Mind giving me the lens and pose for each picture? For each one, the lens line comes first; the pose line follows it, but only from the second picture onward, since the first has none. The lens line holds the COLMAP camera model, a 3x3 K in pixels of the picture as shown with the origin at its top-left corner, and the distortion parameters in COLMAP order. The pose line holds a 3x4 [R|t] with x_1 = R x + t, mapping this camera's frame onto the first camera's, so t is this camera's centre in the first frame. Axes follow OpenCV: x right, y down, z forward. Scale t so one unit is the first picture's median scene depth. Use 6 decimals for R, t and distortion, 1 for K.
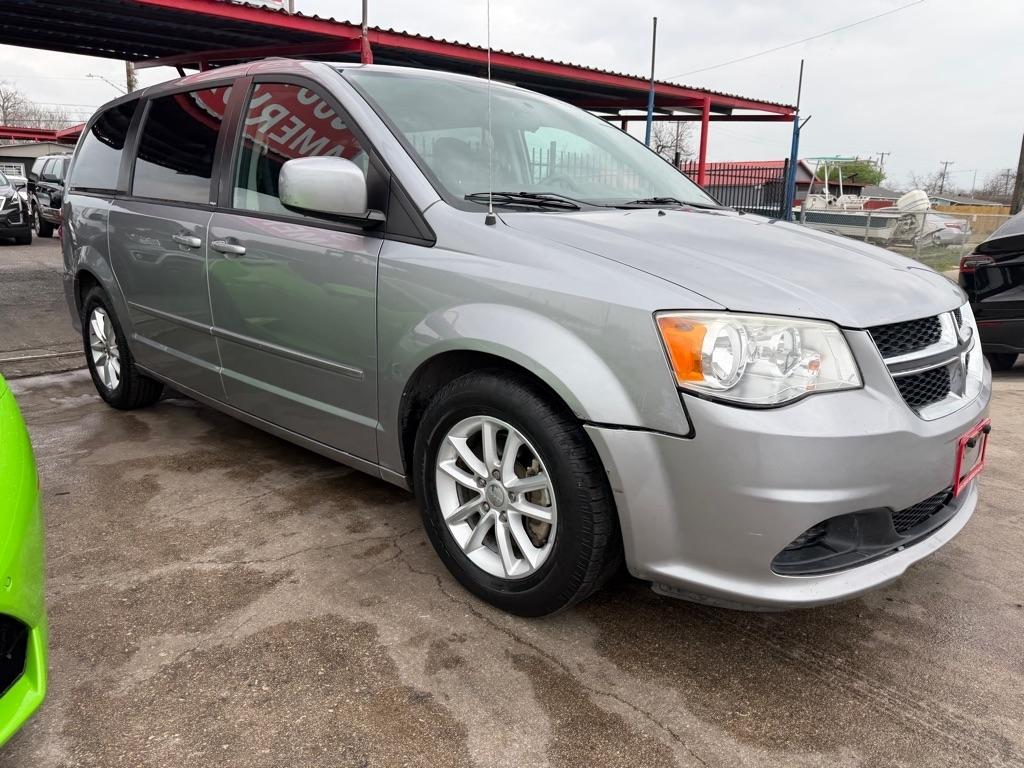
lens RADIAL K [[723.5, 0, 509.1], [0, 723.5, 383.7], [0, 0, 1]] dist [0.029048, -0.040178]
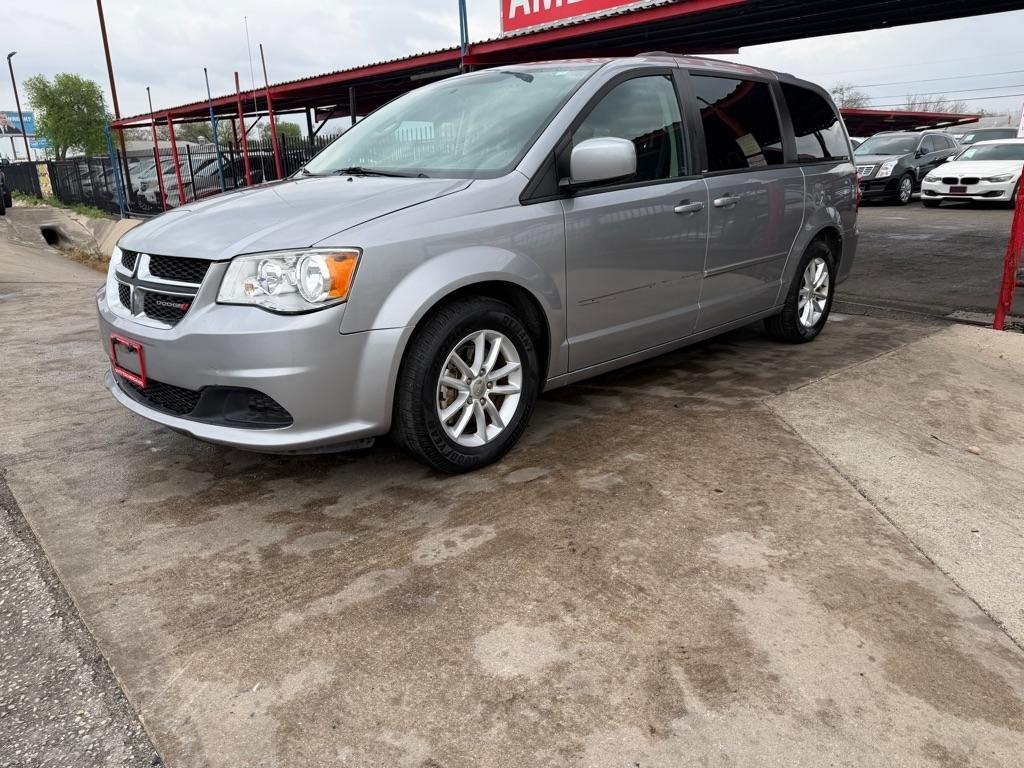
lens RADIAL K [[723.5, 0, 503.3], [0, 723.5, 388.2], [0, 0, 1]] dist [0.029048, -0.040178]
pose [[-0.028985, 0.271434, -0.962020, 1.756846], [-0.221761, 0.936695, 0.270970, -0.340391], [0.974670, 0.221193, 0.033043, 1.493780]]
